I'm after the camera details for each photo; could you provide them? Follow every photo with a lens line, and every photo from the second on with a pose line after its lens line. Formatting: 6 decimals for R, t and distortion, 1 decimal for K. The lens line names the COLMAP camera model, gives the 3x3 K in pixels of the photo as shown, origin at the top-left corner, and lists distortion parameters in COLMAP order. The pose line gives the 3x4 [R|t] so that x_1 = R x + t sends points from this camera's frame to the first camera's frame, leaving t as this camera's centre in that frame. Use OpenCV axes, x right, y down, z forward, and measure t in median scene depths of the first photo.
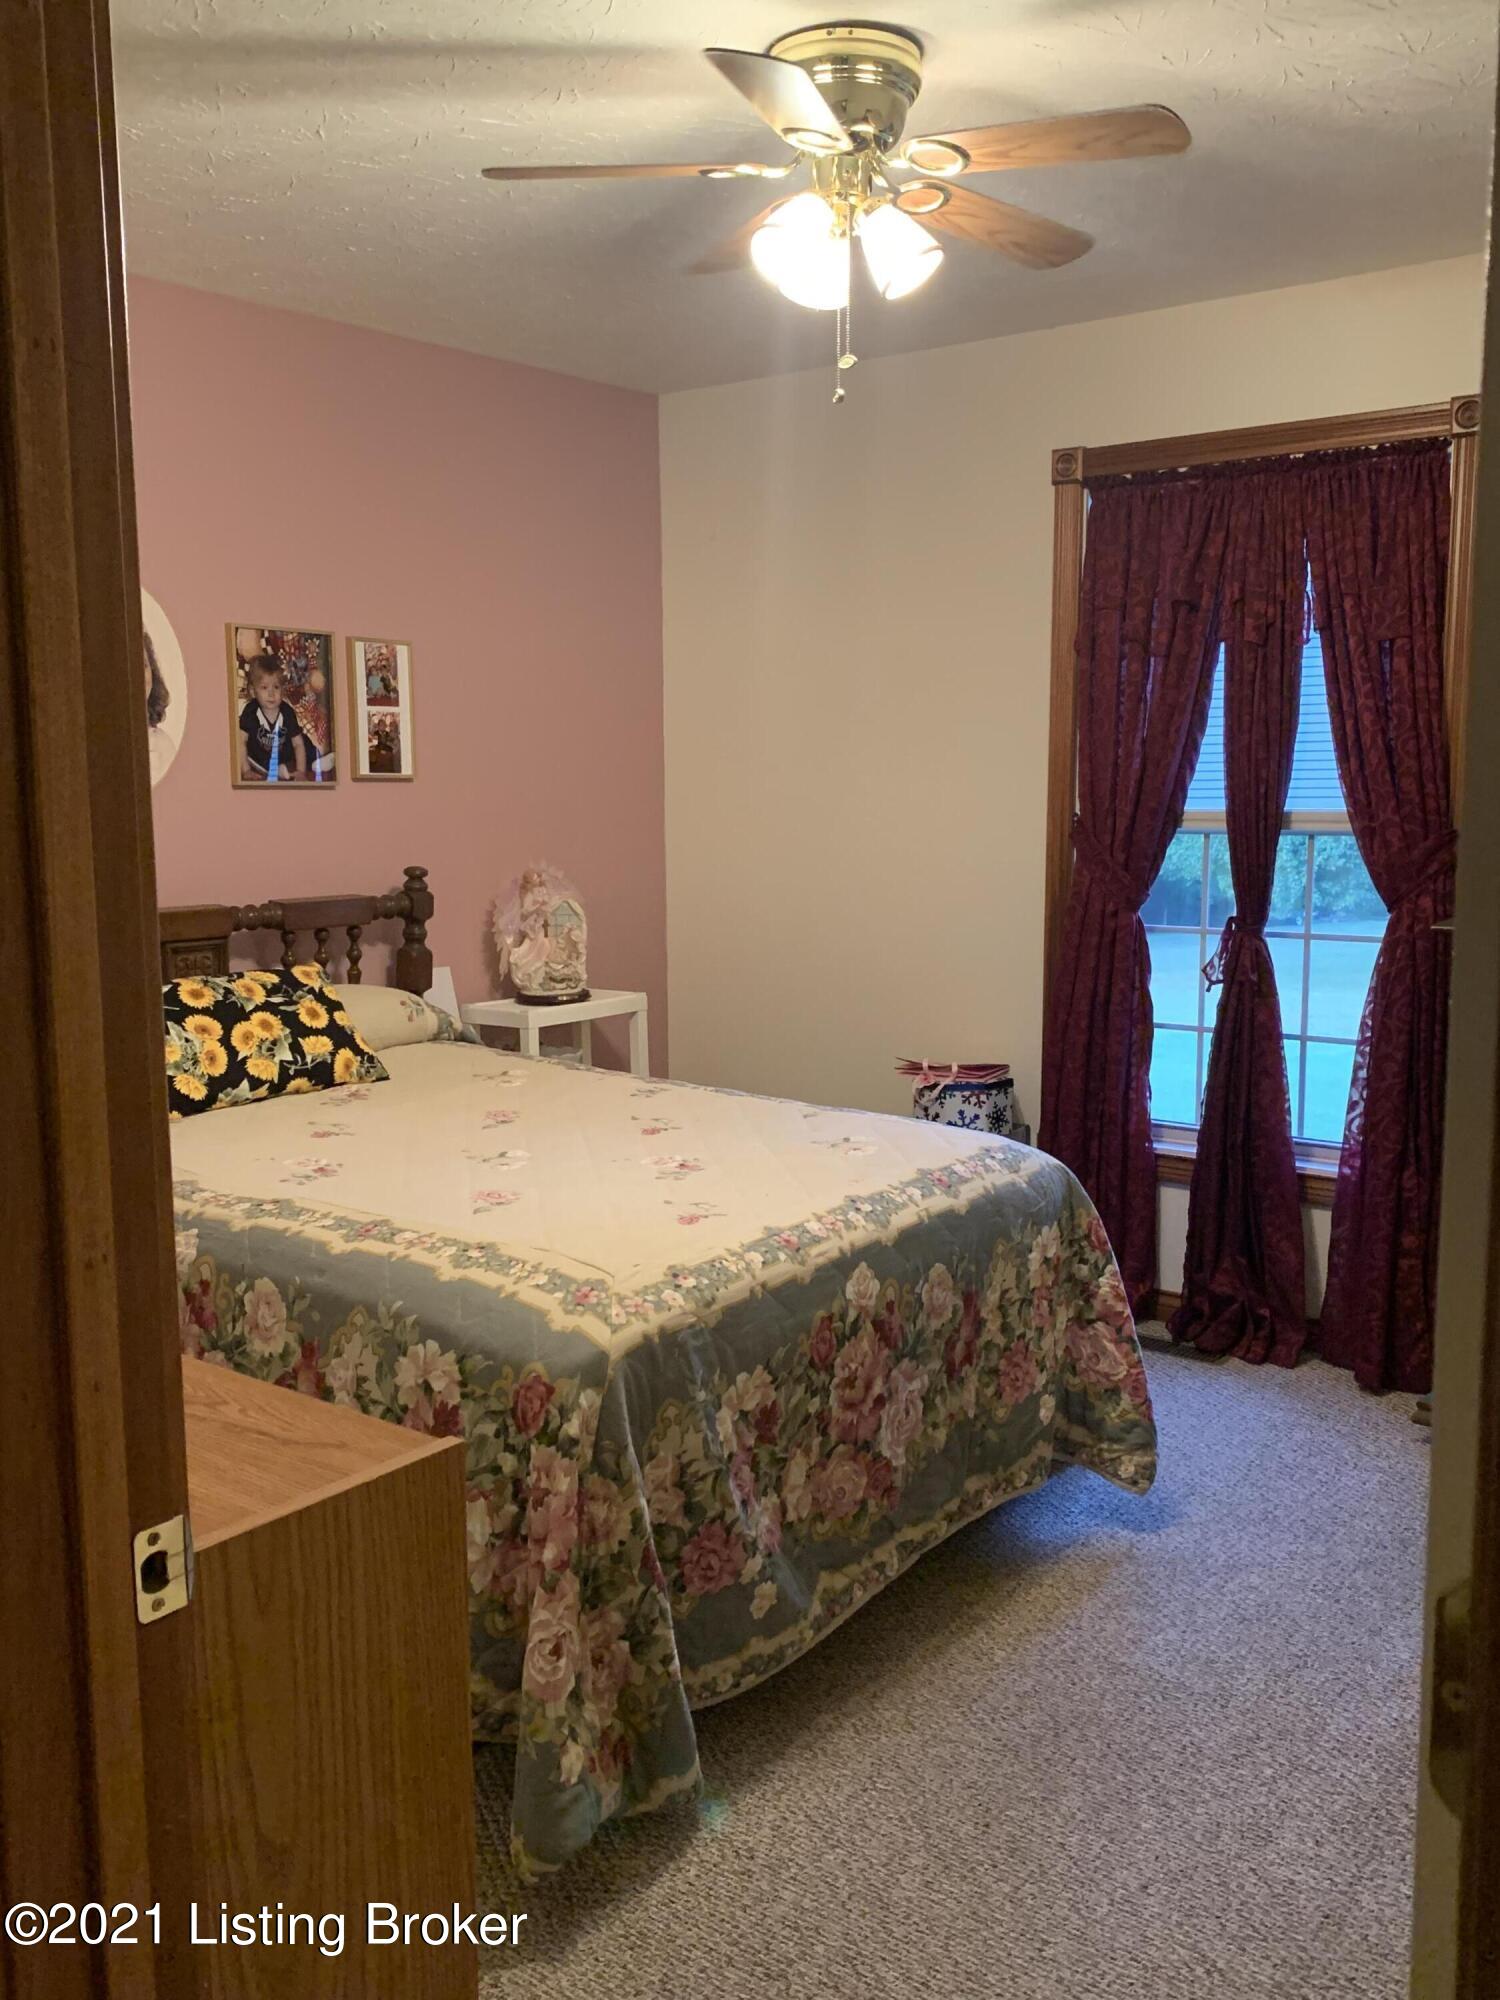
lens RADIAL K [[1781.2, 0, 750.0], [0, 1781.2, 1000.0], [0, 0, 1]] dist [0.056519, -0.002736]
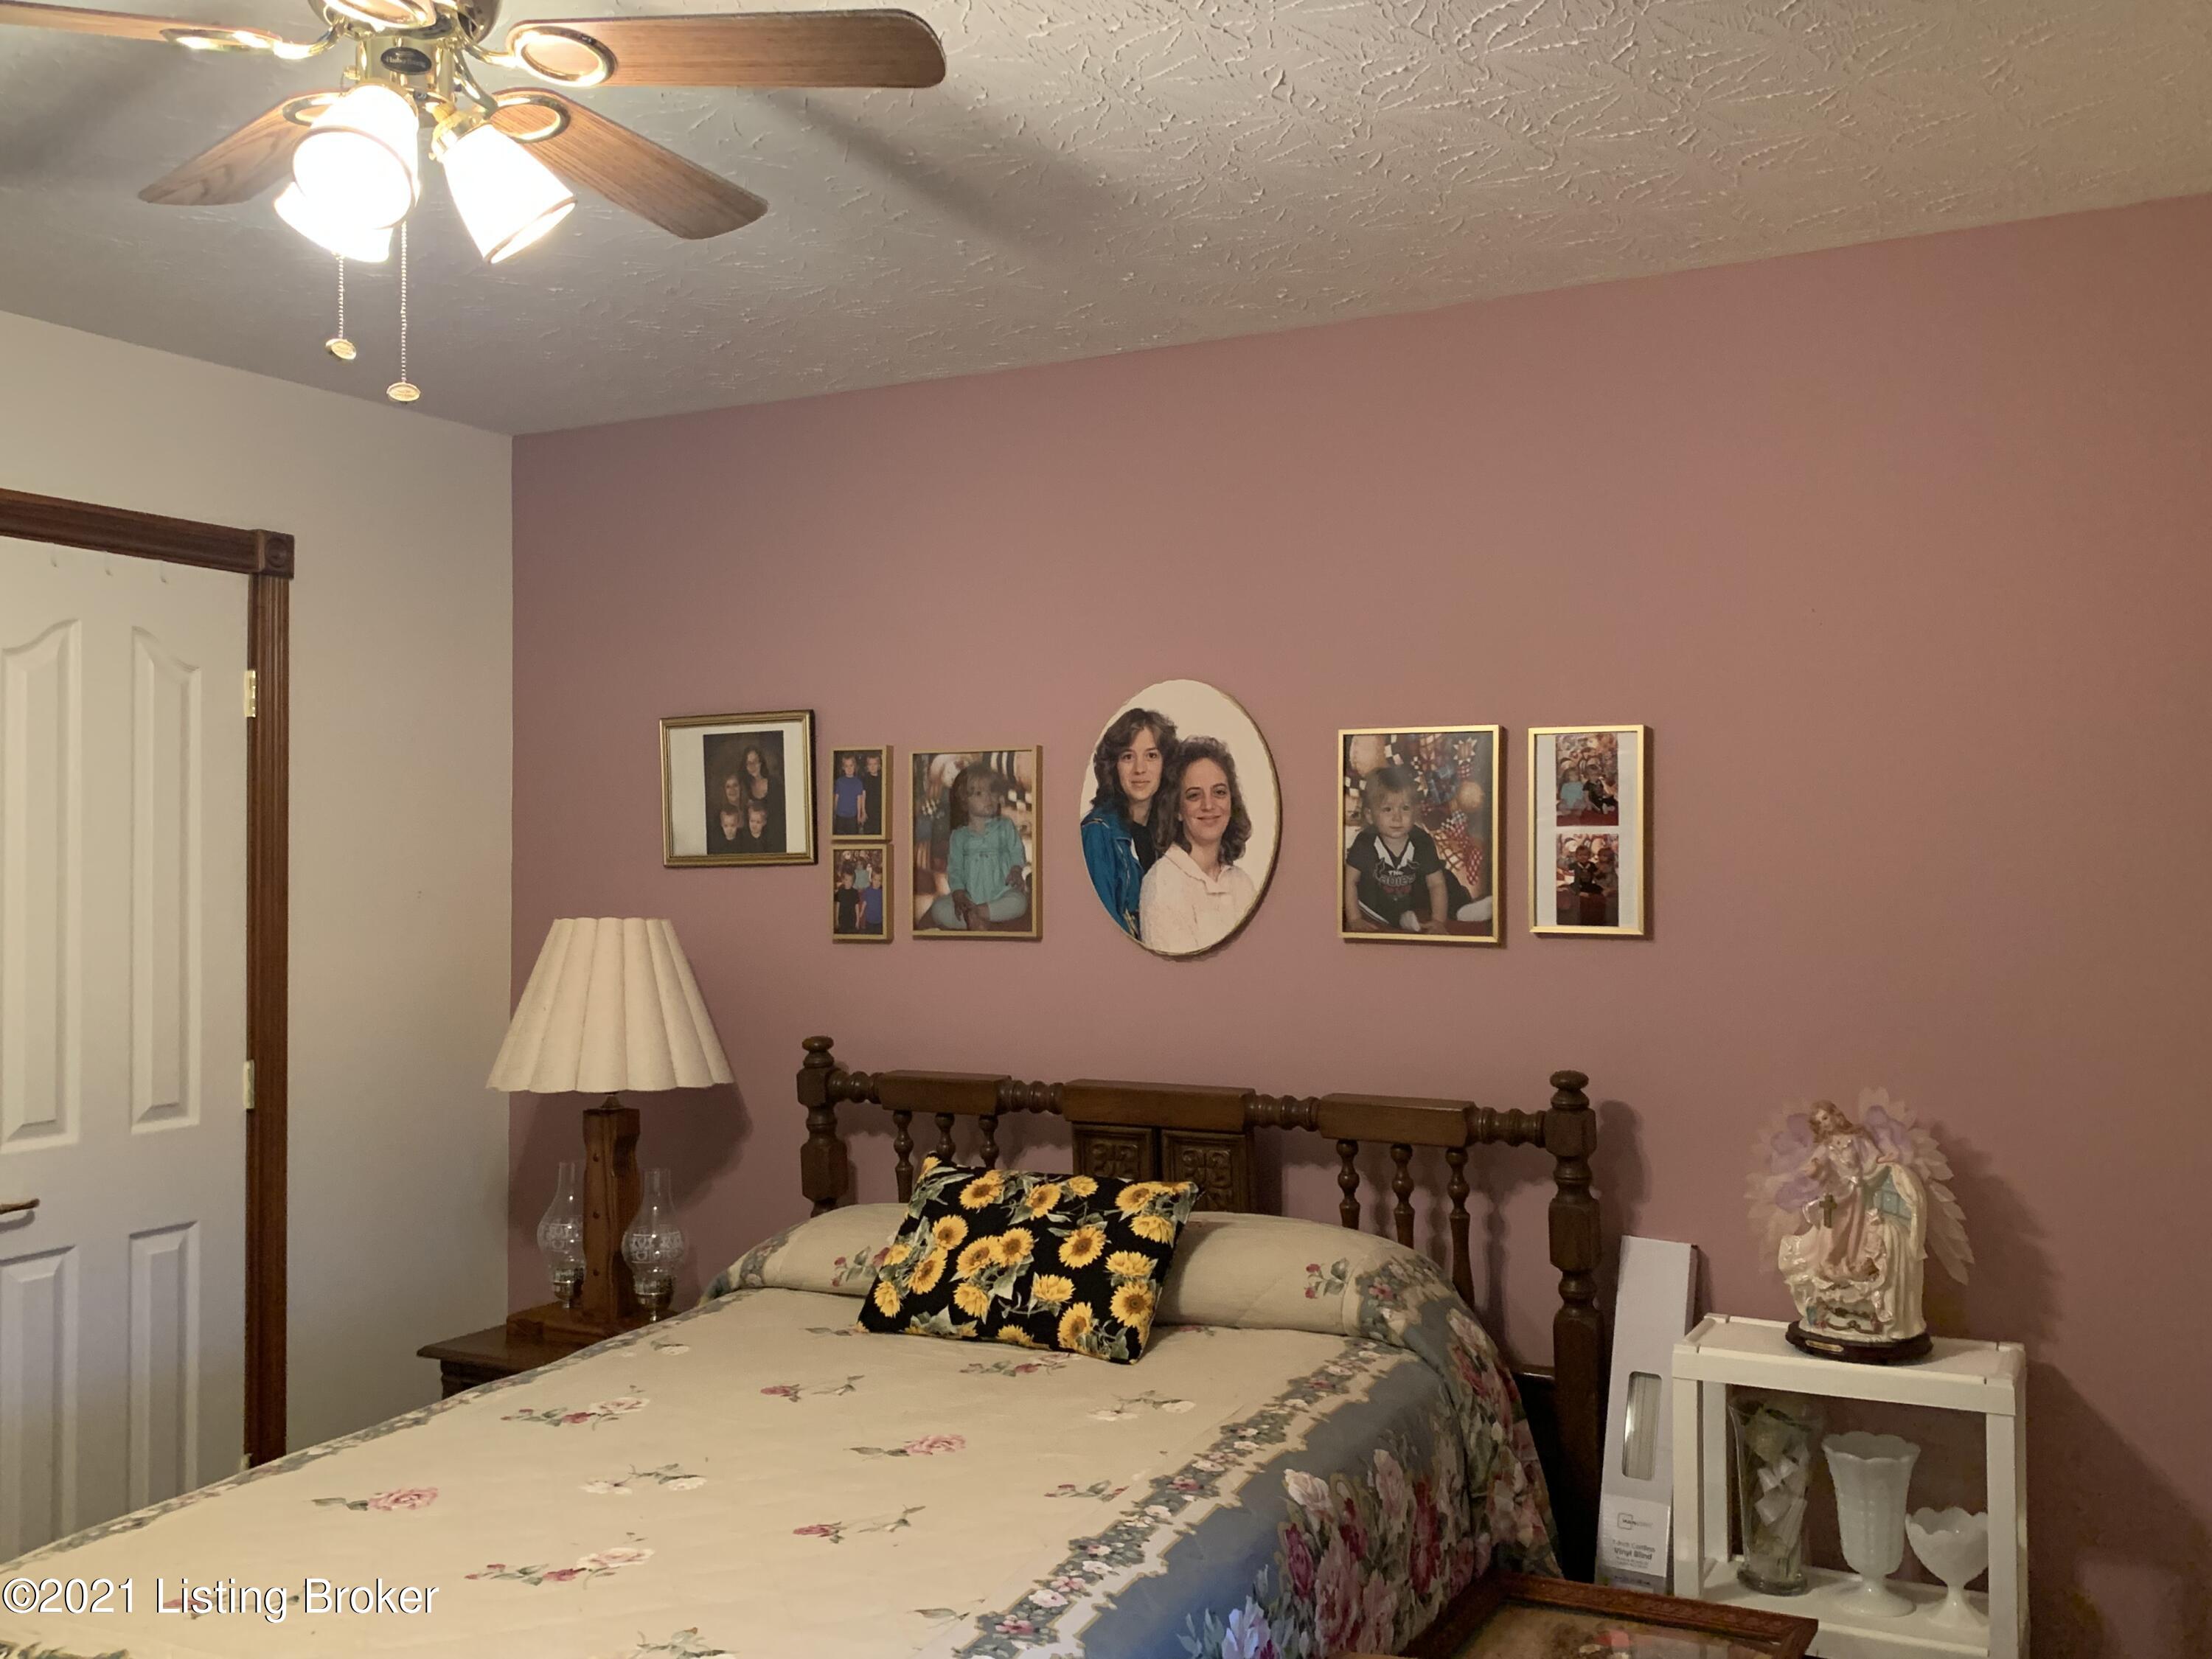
lens RADIAL K [[1970.0, 0, 1106.0], [0, 1970.0, 829.5], [0, 0, 1]] dist [0.056519, -0.002736]
pose [[0.180141, -0.013068, -0.983554, 0.508330], [-0.120745, 0.992056, -0.035296, -0.121968], [0.976202, 0.125117, 0.177132, 0.734828]]
